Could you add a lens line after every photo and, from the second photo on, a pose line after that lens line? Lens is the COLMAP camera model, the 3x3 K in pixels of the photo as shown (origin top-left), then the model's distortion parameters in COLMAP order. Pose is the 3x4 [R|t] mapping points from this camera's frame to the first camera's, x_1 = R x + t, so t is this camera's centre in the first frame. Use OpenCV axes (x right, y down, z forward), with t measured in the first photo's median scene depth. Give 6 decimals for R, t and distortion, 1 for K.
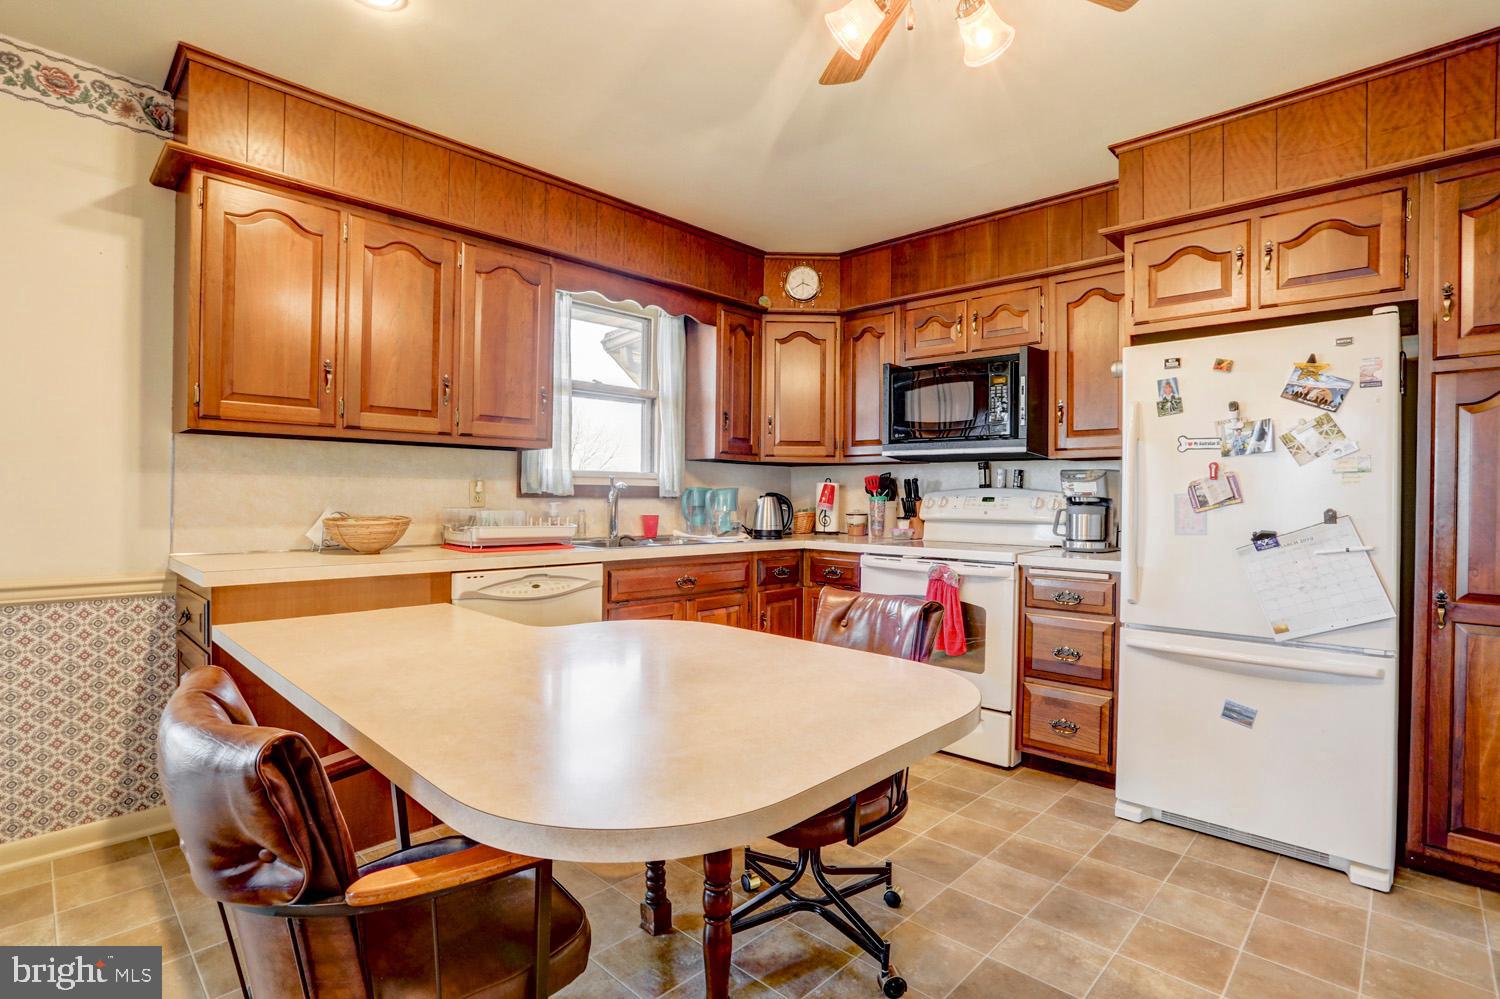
lens RADIAL K [[731.2, 0, 744.8], [0, 731.2, 502.9], [0, 0, 1]] dist [-0.049341, 0.008294]
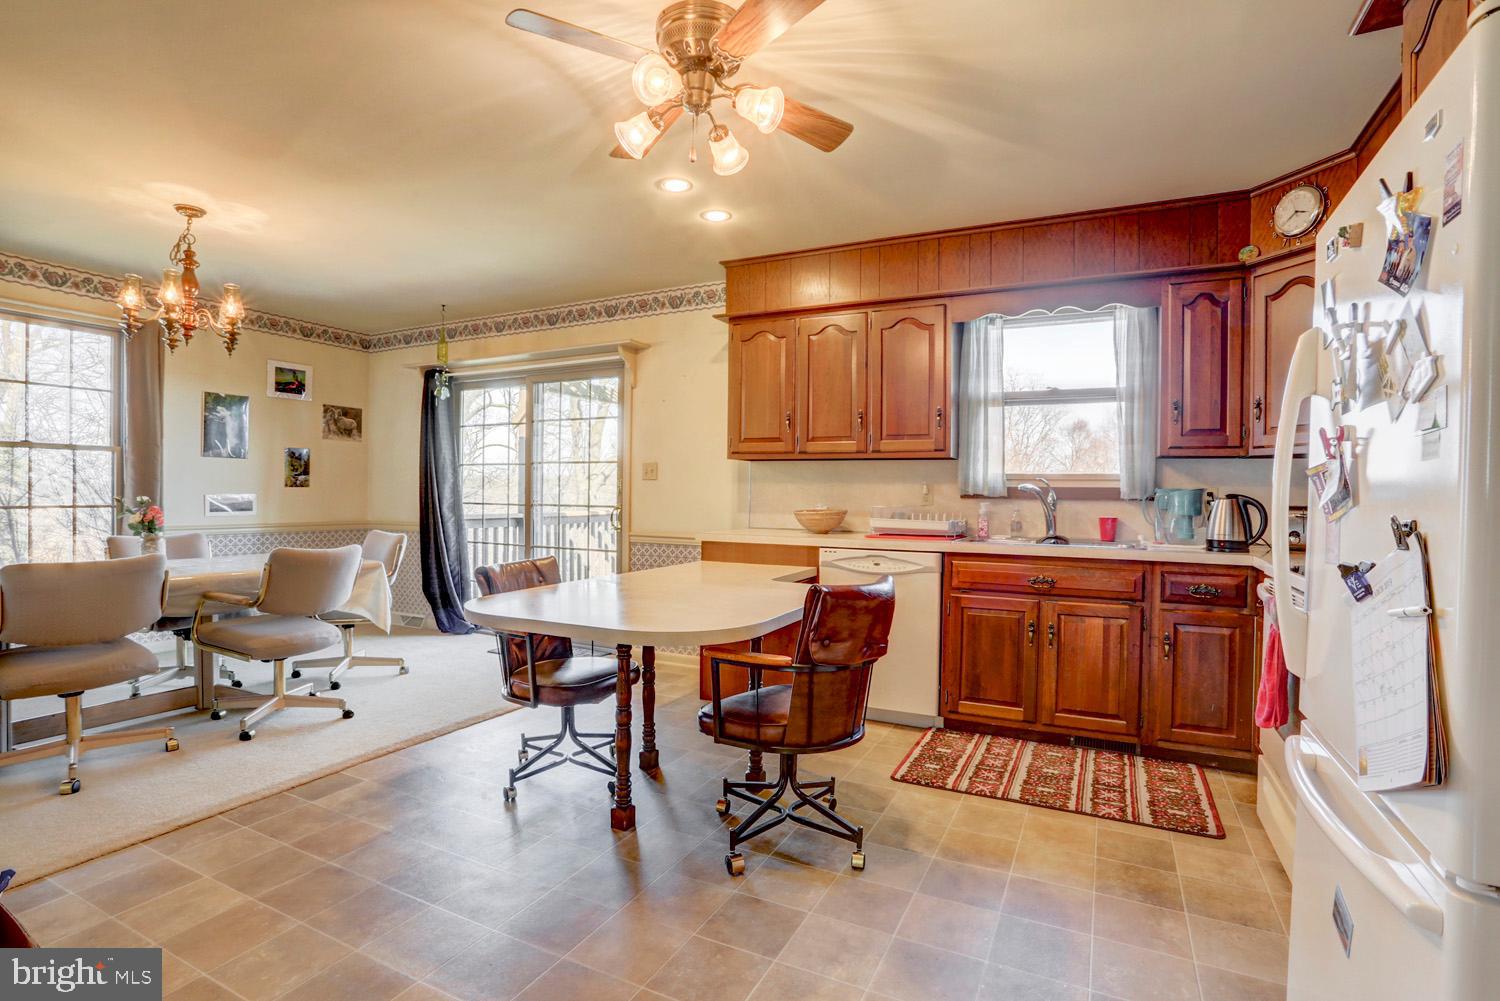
lens RADIAL K [[731.2, 0, 744.8], [0, 731.2, 500.4], [0, 0, 1]] dist [-0.049341, 0.008294]
pose [[0.306863, 0.002108, -0.951751, 0.735428], [-0.018734, 0.999817, -0.003825, 0.007247], [0.951569, 0.019004, 0.306846, 0.305052]]
